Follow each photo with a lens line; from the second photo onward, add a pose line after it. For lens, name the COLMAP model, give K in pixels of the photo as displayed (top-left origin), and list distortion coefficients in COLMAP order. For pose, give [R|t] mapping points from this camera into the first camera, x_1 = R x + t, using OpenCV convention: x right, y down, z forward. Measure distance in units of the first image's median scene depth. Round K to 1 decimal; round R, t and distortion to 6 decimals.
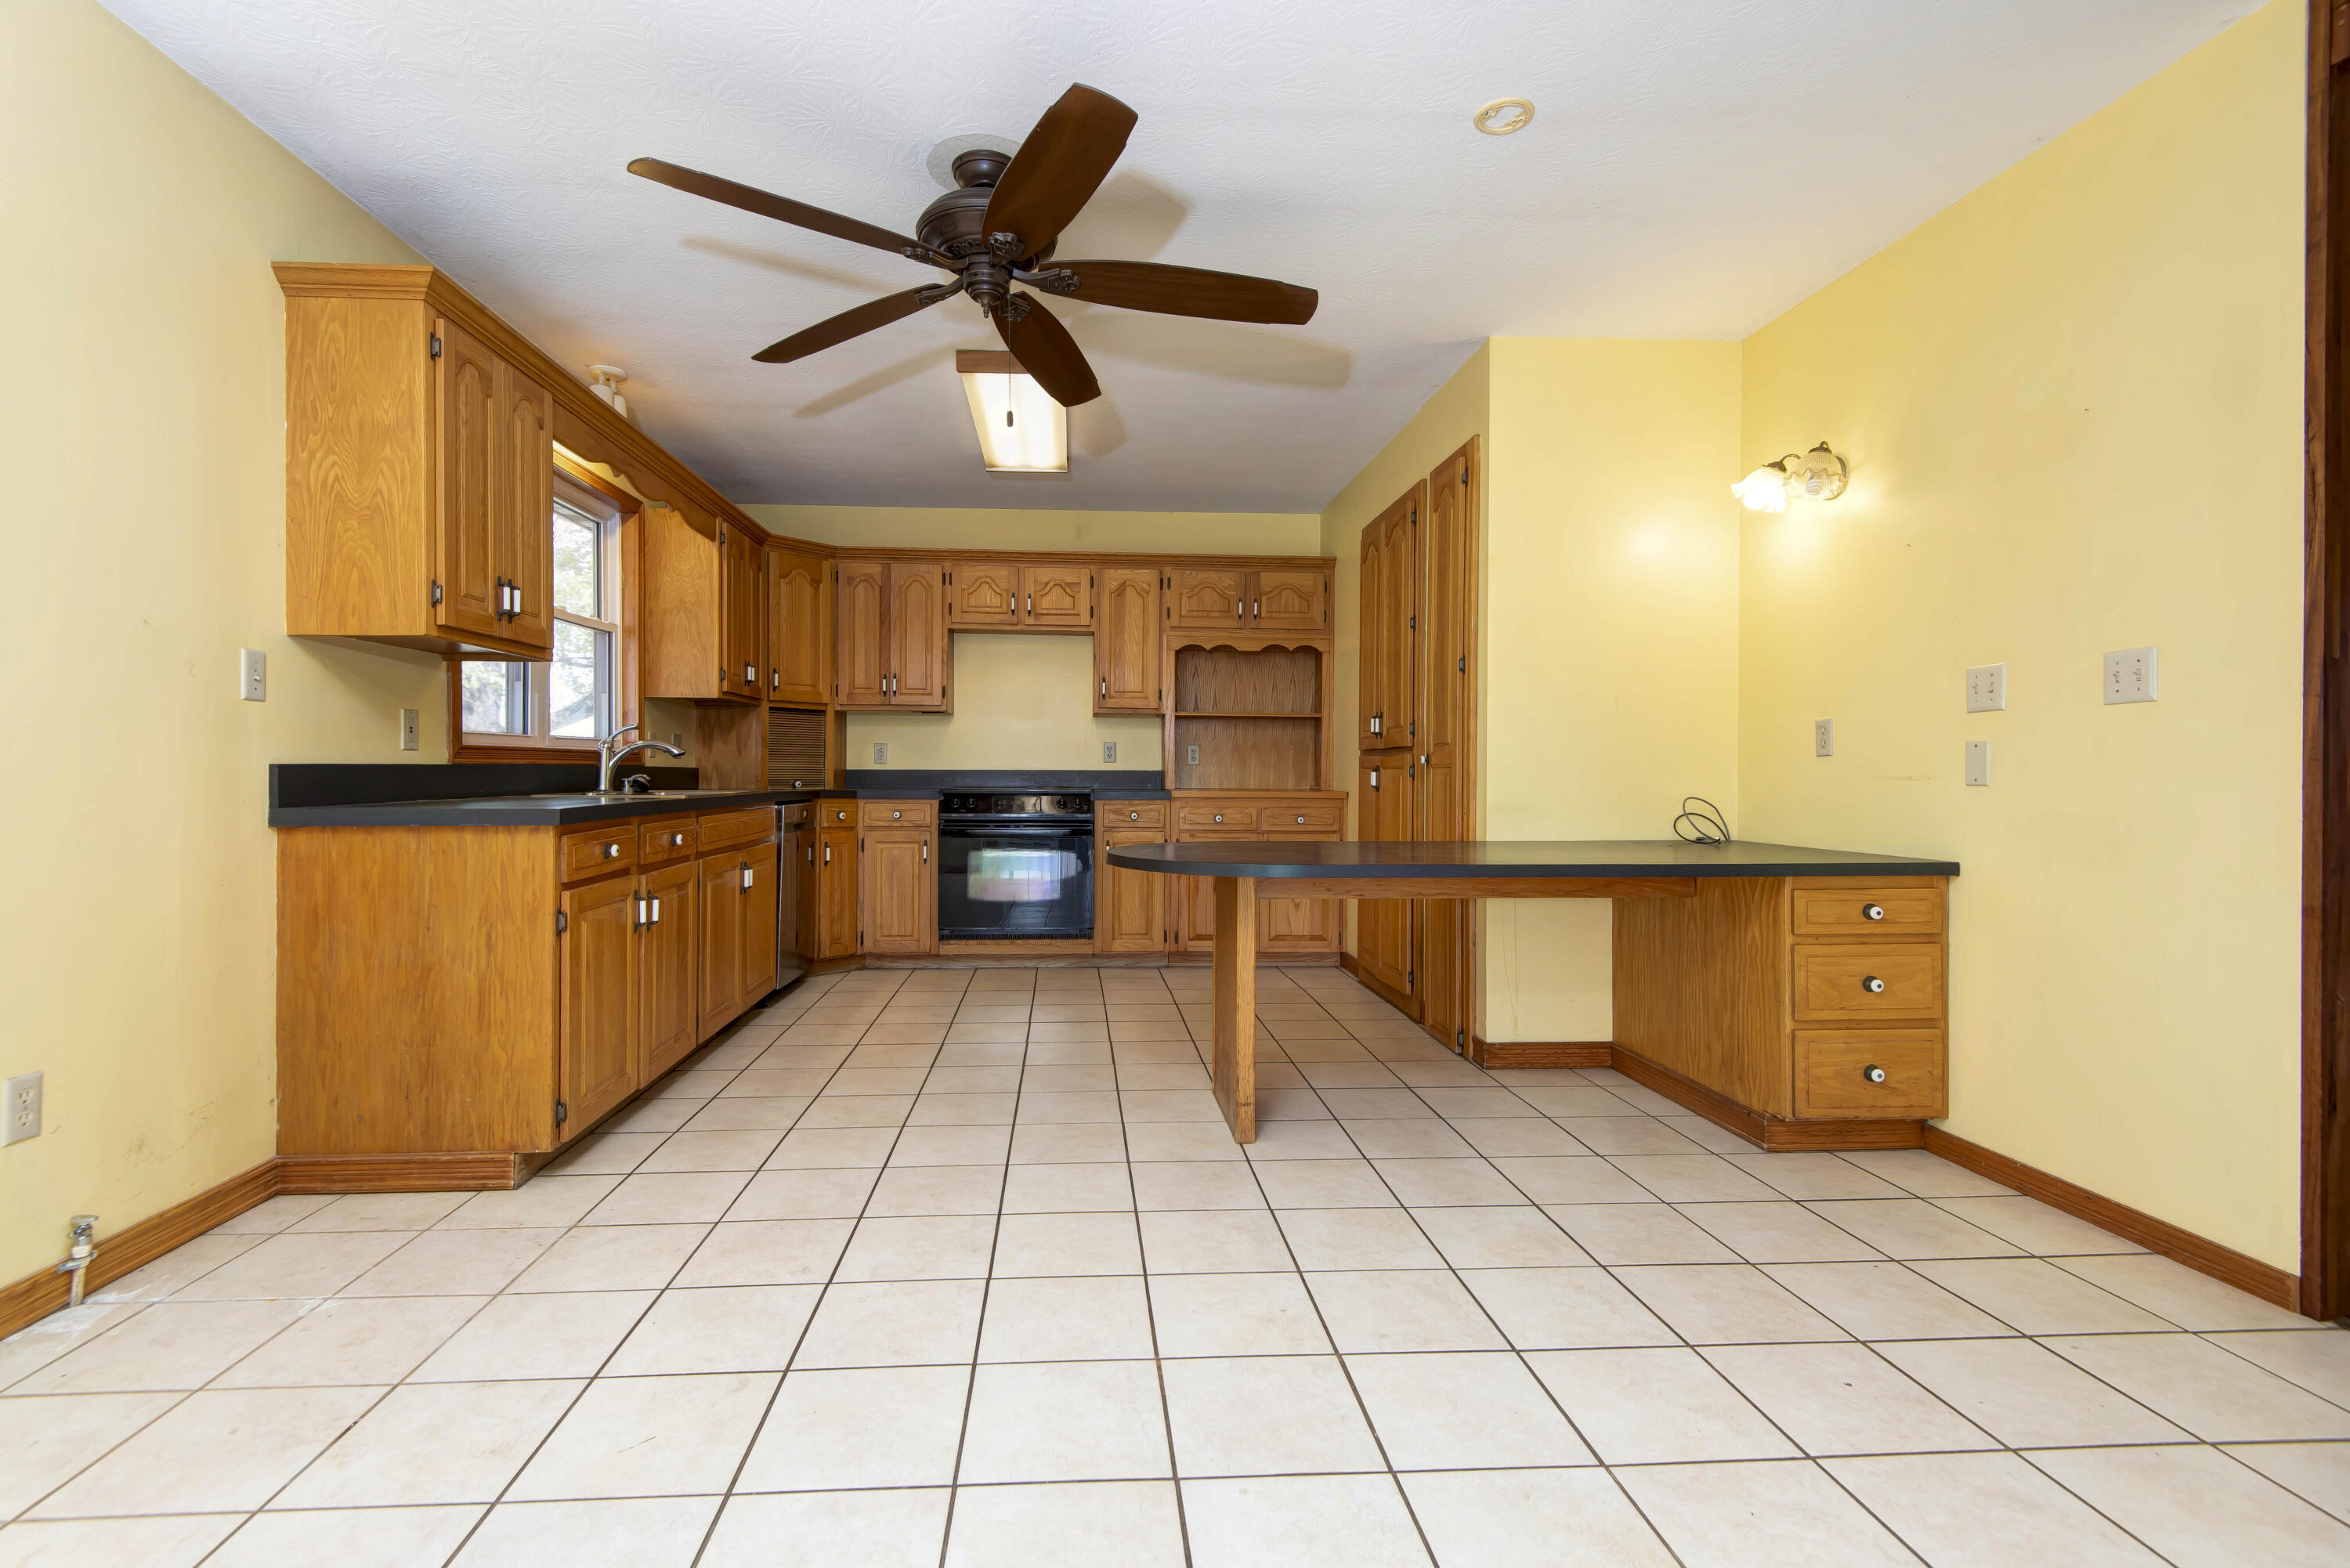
lens RADIAL K [[1092.4, 0, 1168.9], [0, 1092.4, 778.7], [0, 0, 1]] dist [-0.001994, -0.003357]
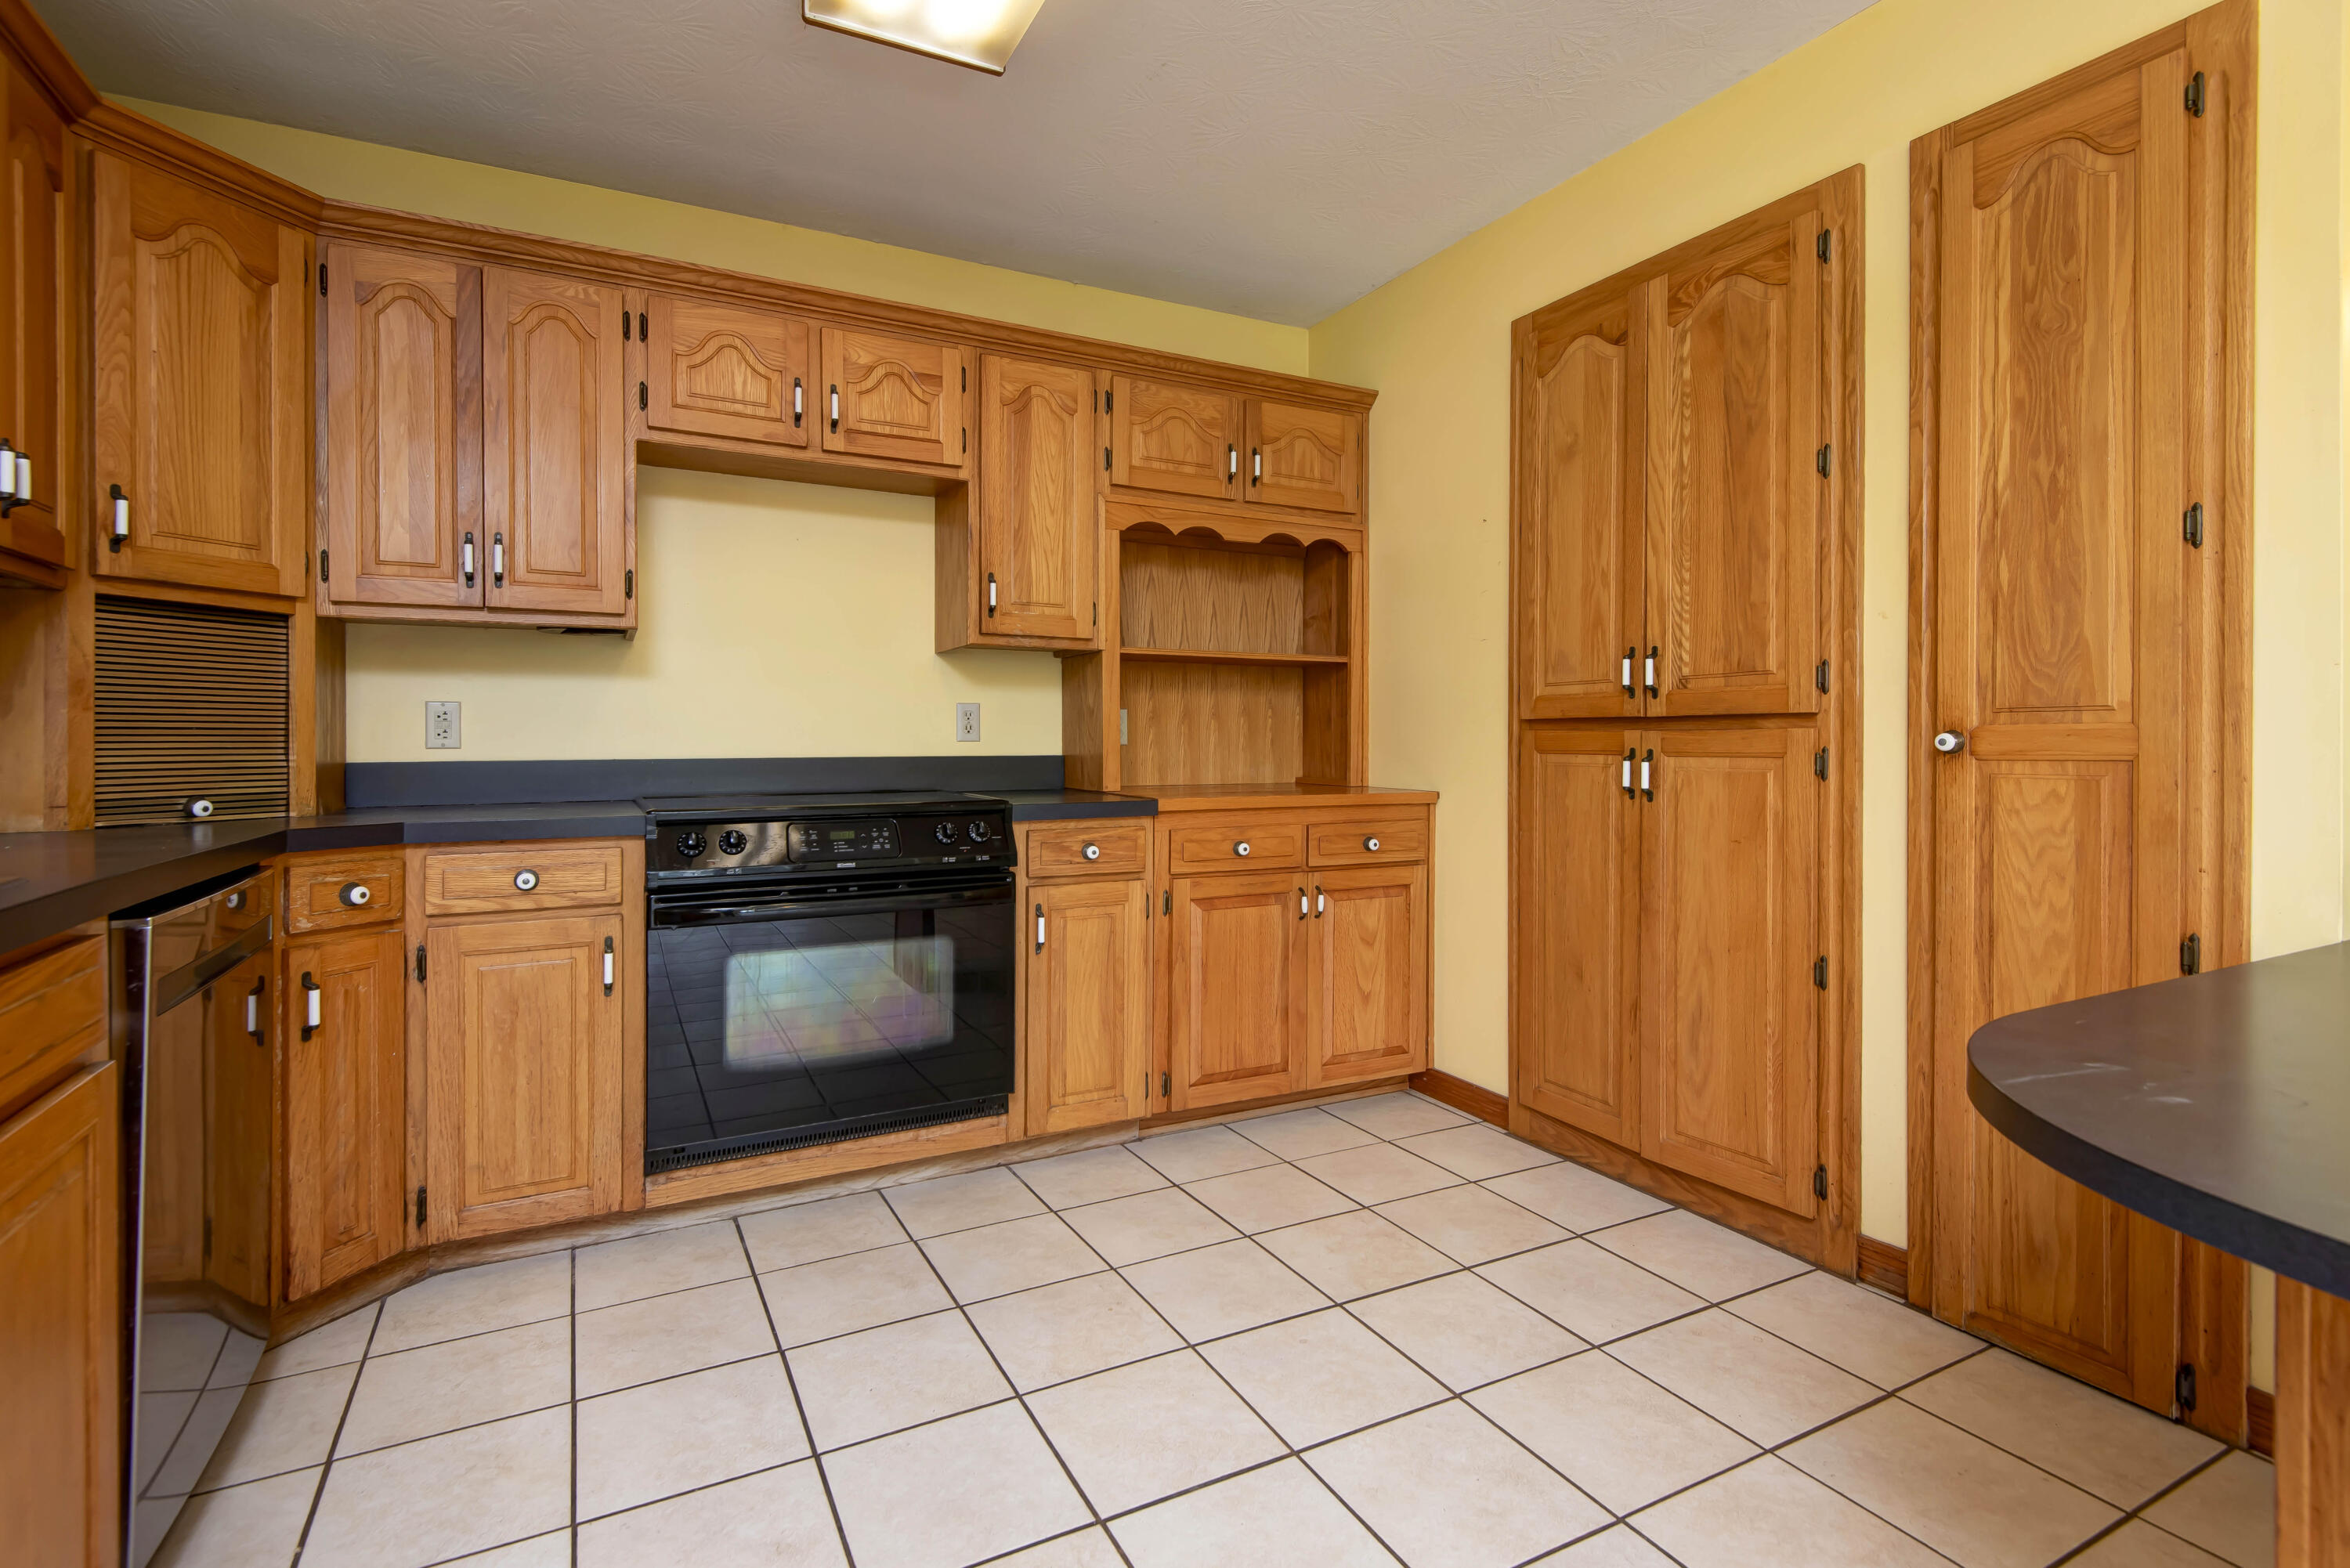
lens RADIAL K [[1092.4, 0, 1219.2], [0, 1092.4, 742.5], [0, 0, 1]] dist [-0.001994, -0.003357]
pose [[0.905484, -0.008443, 0.424297, -0.178487], [0.008886, 0.999960, 0.000935, -0.014463], [-0.424288, 0.002924, 0.905523, 0.505862]]
